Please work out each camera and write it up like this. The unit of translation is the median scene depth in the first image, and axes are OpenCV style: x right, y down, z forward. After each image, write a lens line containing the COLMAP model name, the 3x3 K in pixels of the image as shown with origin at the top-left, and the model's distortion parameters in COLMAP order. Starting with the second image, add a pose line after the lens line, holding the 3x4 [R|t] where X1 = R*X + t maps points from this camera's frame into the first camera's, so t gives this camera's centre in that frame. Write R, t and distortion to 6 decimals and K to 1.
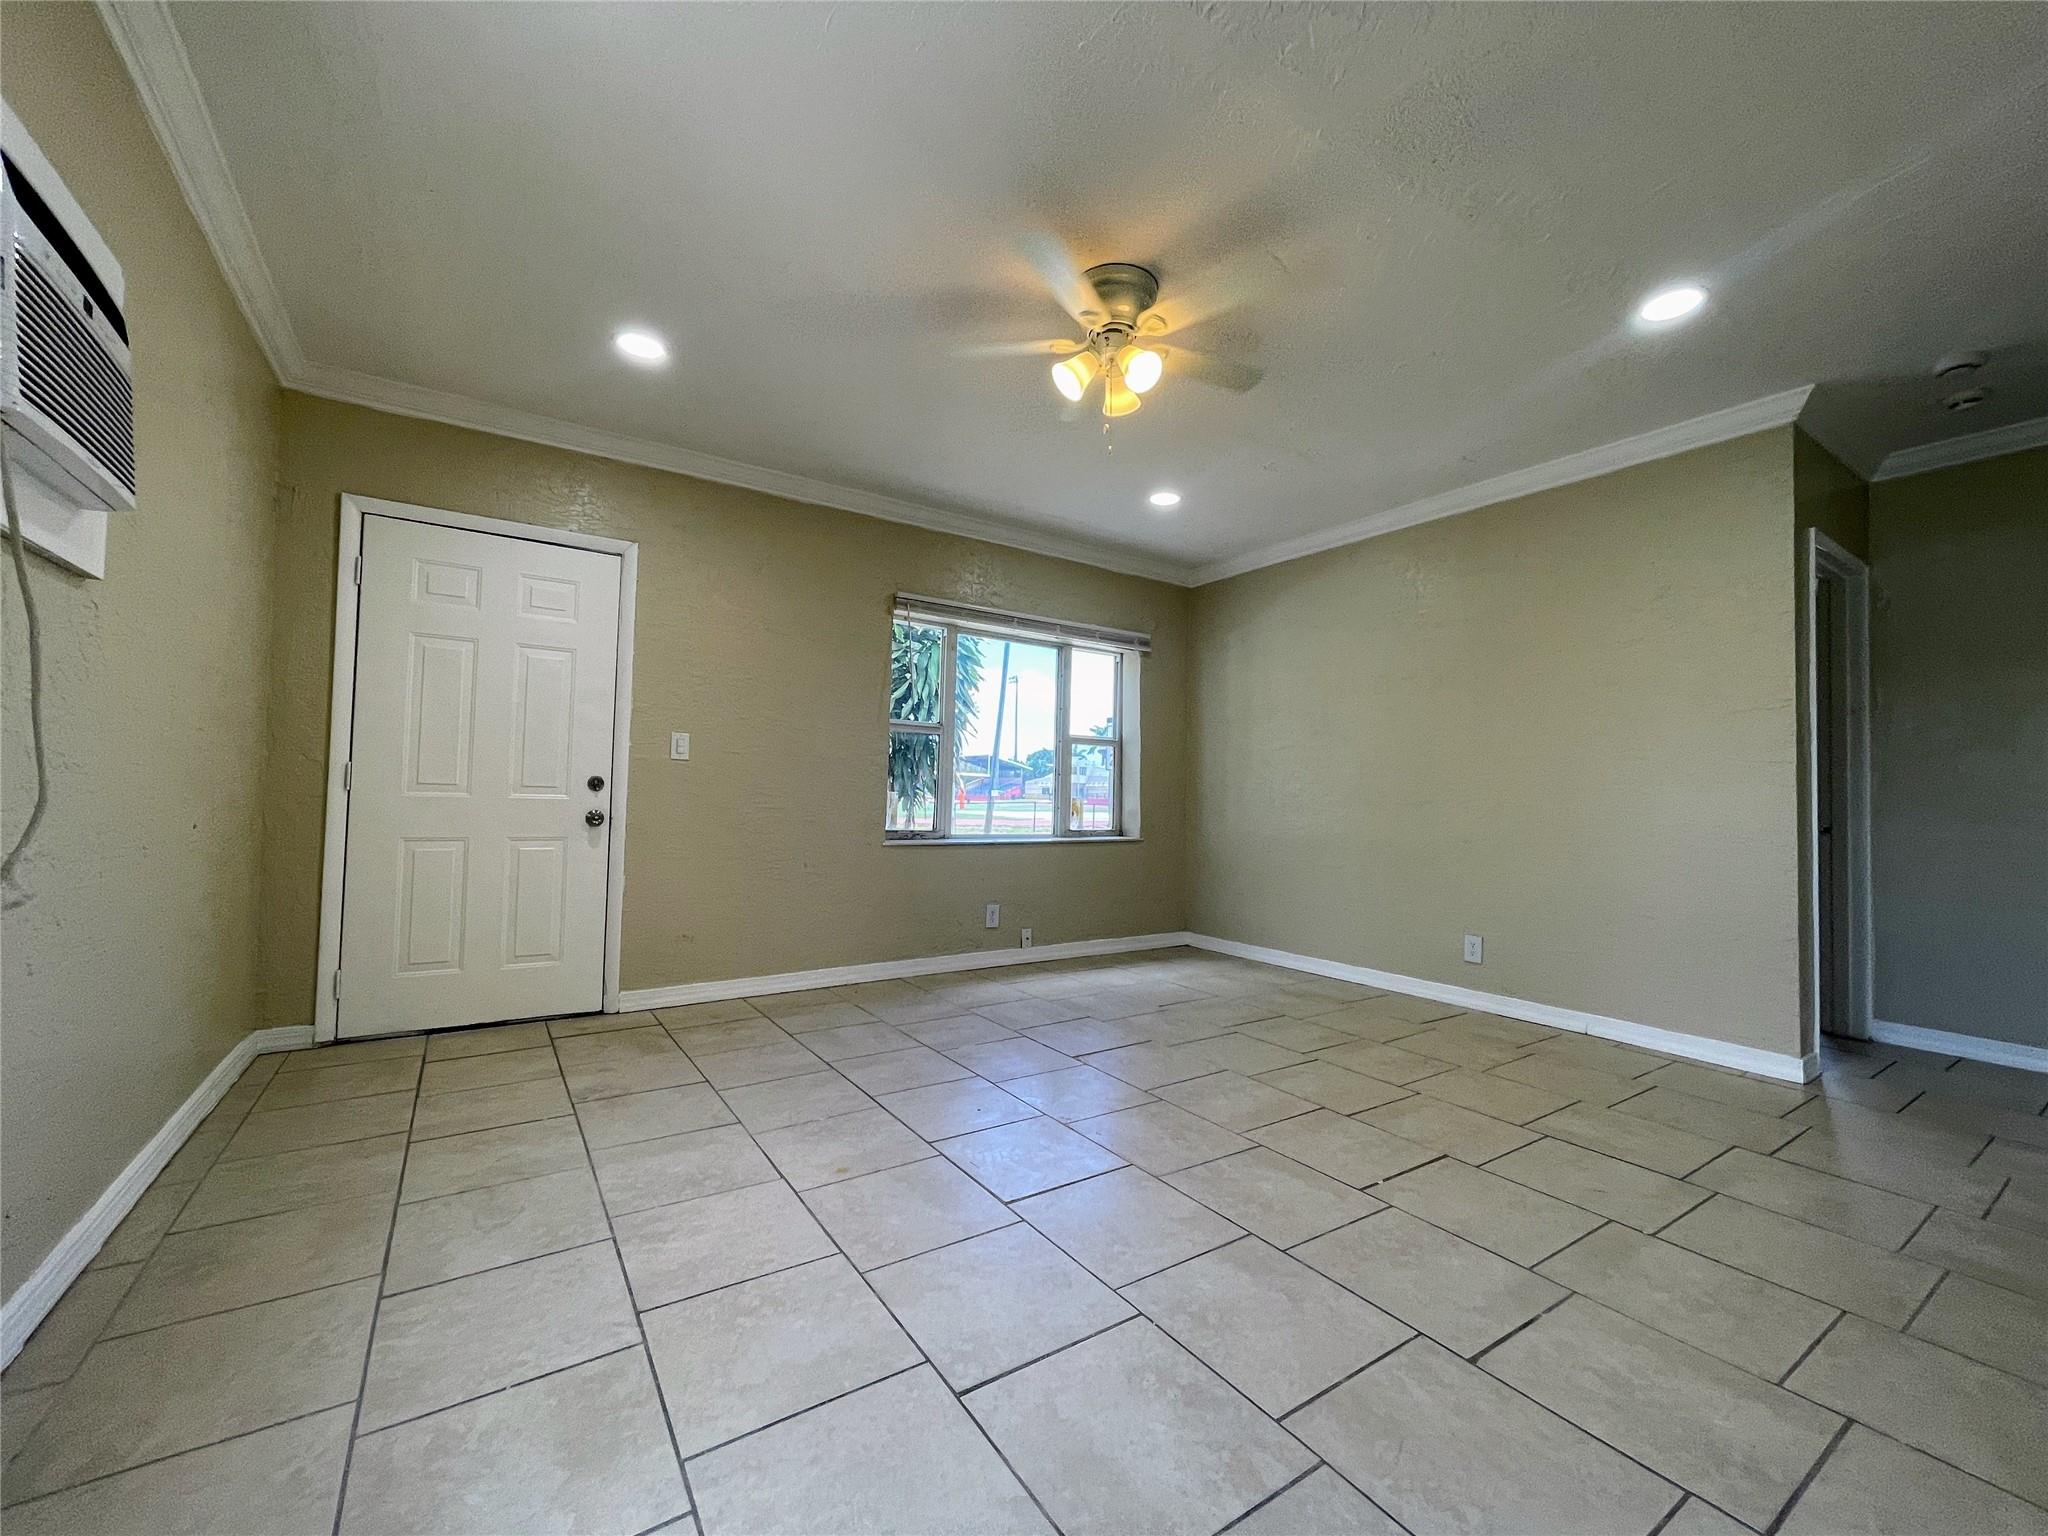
lens RADIAL K [[825.6, 0, 1024.4], [0, 825.6, 759.3], [0, 0, 1]] dist [-0.000460, 0.000315]
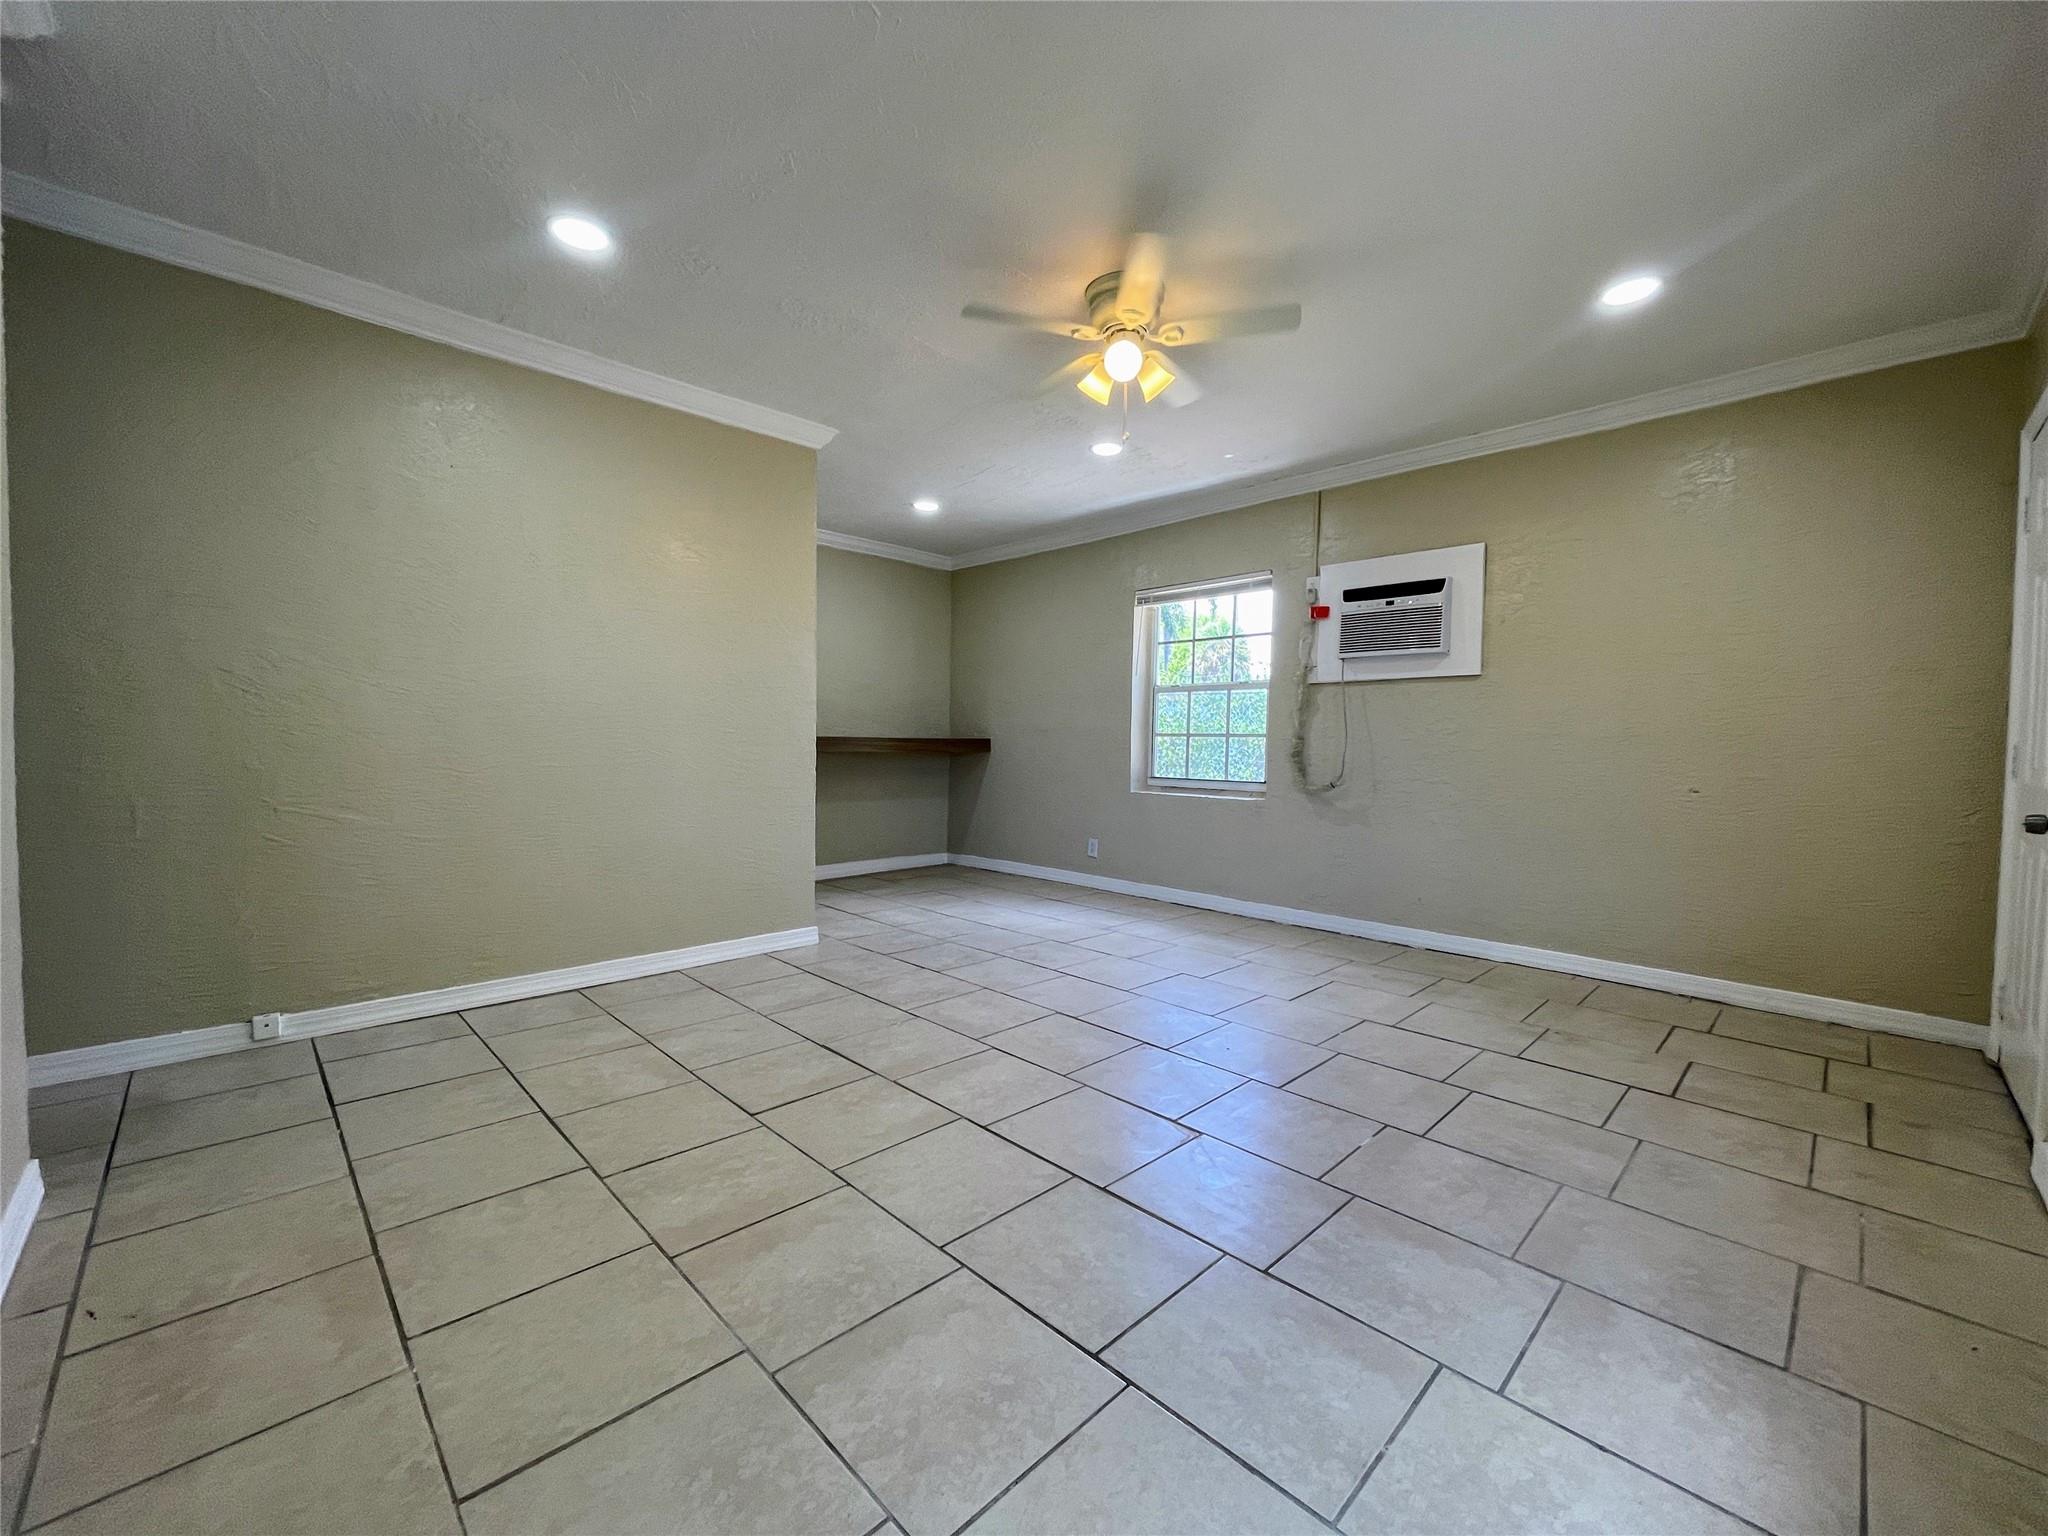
lens RADIAL K [[826.7, 0, 1020.9], [0, 826.7, 773.5], [0, 0, 1]] dist [-0.001196, -0.000022]
pose [[-0.982247, -0.028903, -0.185352, 0.390725], [-0.028141, 0.999581, -0.006741, 0.077320], [0.185469, -0.001405, -0.982649, 1.875710]]
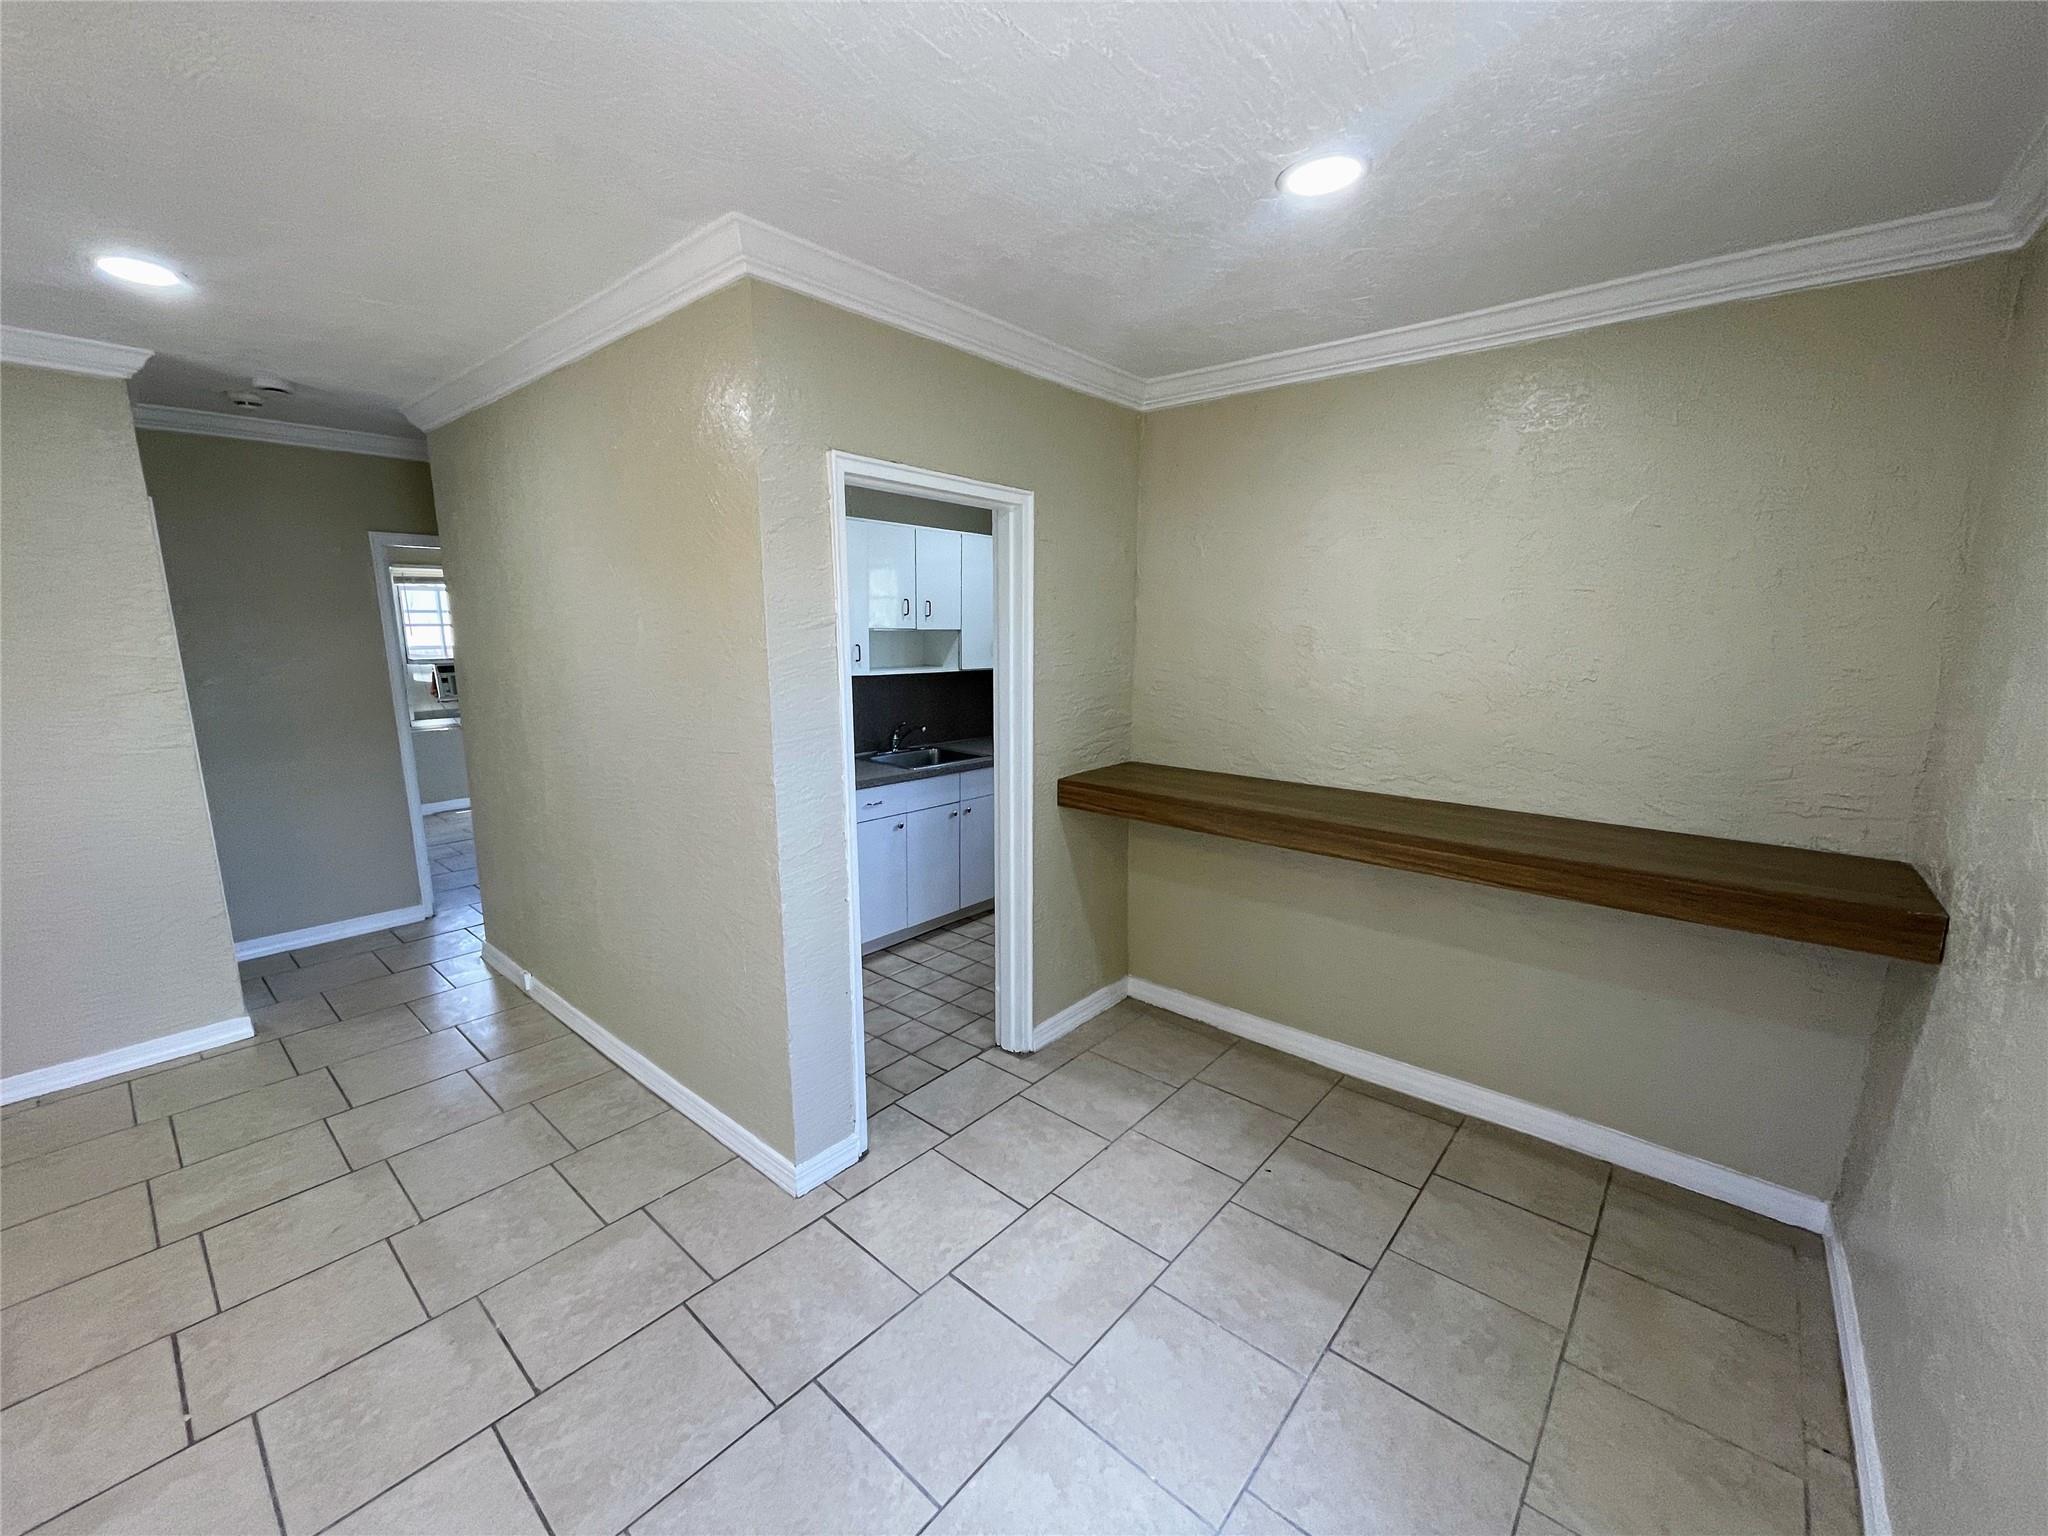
lens RADIAL K [[820.5, 0, 1013.7], [0, 820.5, 779.8], [0, 0, 1]] dist [0.007945, 0.000105]
pose [[-0.263201, -0.207143, 0.942240, -0.322193], [-0.045283, 0.978253, 0.202411, -0.231444], [-0.963678, 0.010607, -0.266857, 0.341359]]
